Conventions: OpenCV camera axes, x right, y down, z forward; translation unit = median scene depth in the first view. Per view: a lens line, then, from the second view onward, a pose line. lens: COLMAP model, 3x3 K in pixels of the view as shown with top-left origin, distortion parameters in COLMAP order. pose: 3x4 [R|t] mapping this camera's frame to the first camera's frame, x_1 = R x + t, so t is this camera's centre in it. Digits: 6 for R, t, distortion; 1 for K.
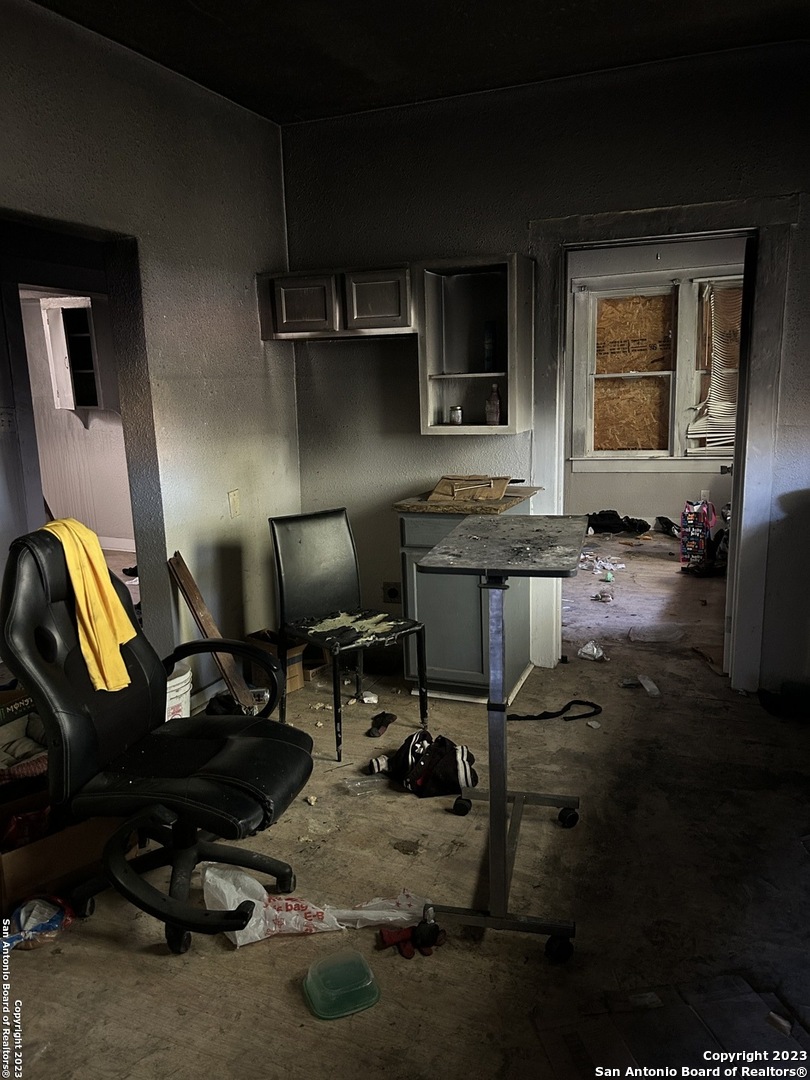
lens RADIAL K [[813.0, 0, 413.2], [0, 813.0, 545.5], [0, 0, 1]] dist [0.040876, -0.028194]
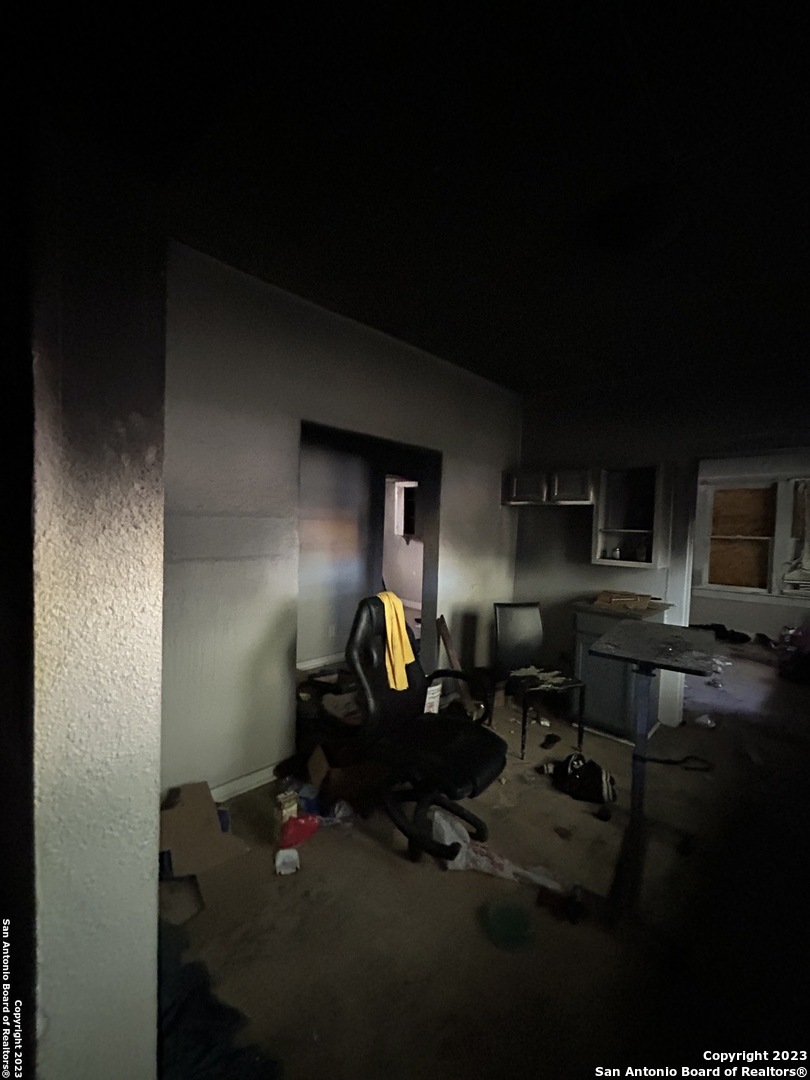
lens RADIAL K [[432.4, 0, 408.4], [0, 432.4, 541.3], [0, 0, 1]] dist [-0.002881, 0.000899]
pose [[0.926339, 0.072899, -0.369570, -0.013323], [-0.132720, 0.981345, -0.139094, -0.009783], [0.352536, 0.177898, 0.918733, 0.052566]]
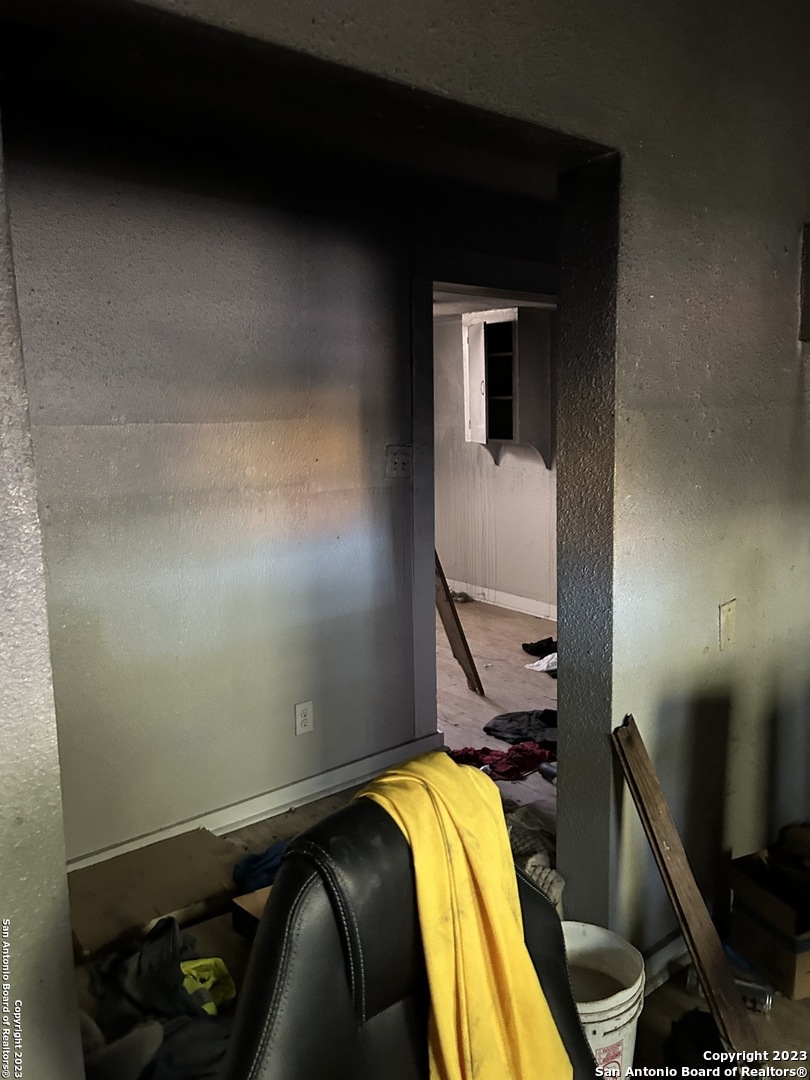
lens RADIAL K [[813.0, 0, 398.1], [0, 813.0, 521.0], [0, 0, 1]] dist [0.040876, -0.028194]
pose [[0.879031, 0.072407, -0.471233, -0.180815], [-0.101105, 0.994230, -0.035831, -0.091087], [0.465920, 0.079141, 0.881280, 0.440105]]
